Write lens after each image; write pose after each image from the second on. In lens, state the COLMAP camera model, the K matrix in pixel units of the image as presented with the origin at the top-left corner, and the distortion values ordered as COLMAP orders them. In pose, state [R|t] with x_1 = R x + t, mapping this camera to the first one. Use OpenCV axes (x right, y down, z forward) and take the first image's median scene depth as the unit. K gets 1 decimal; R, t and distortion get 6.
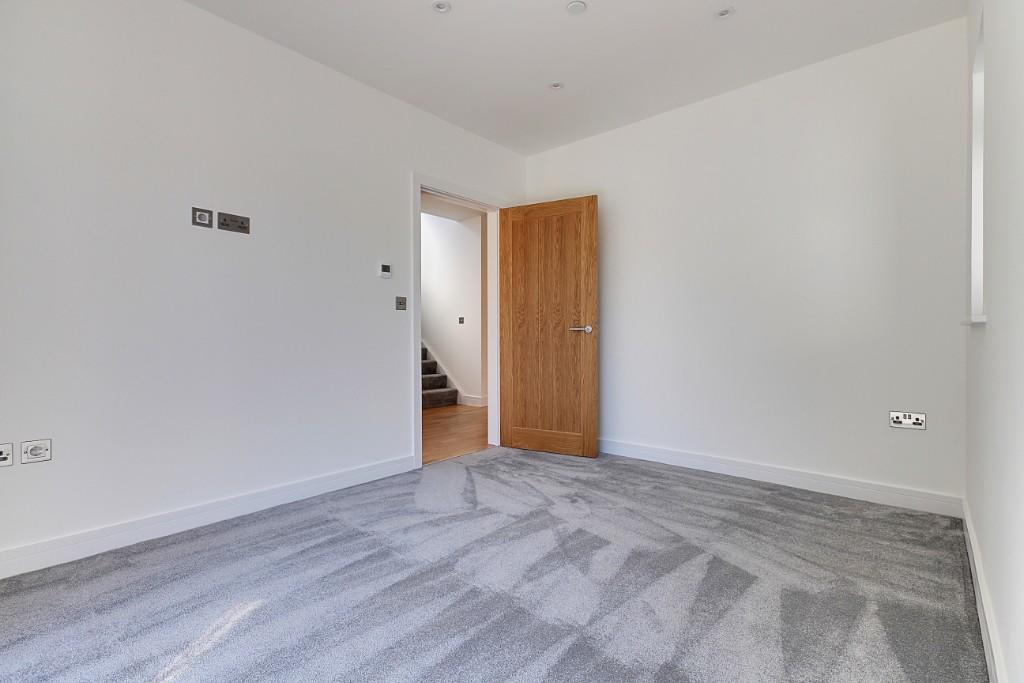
lens RADIAL K [[483.9, 0, 521.8], [0, 483.9, 336.7], [0, 0, 1]] dist [0.023986, 0.000016]
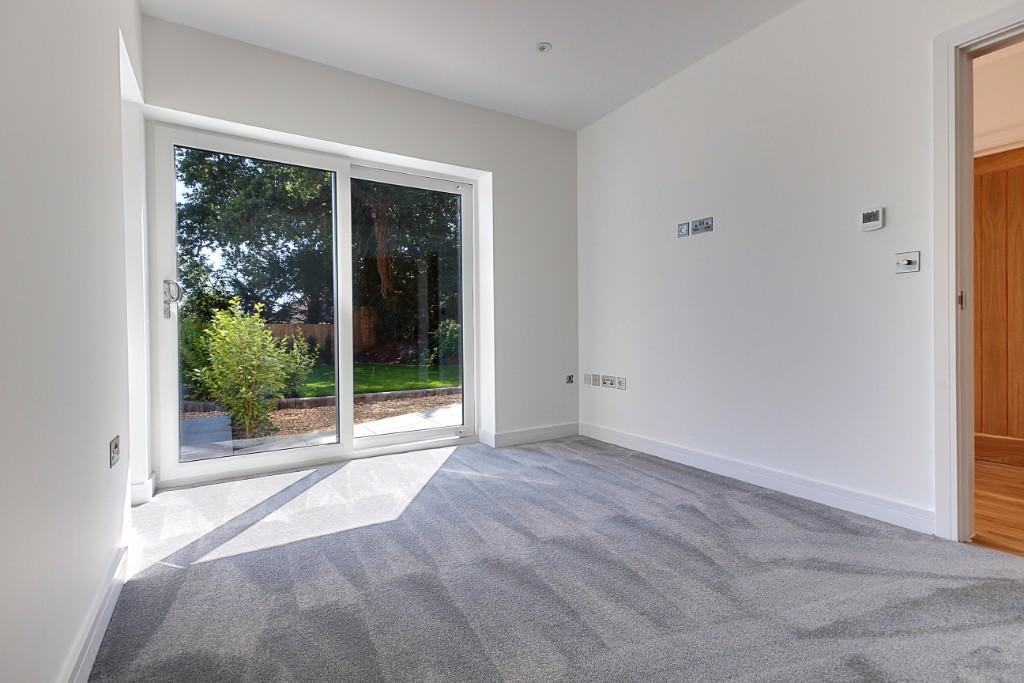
lens RADIAL K [[483.9, 0, 521.8], [0, 483.9, 336.7], [0, 0, 1]] dist [0.023986, 0.000016]
pose [[-0.305260, 0.007780, -0.952237, 0.663653], [0.001442, 0.999969, 0.007707, 0.030069], [0.952268, 0.000979, -0.305262, 0.907779]]
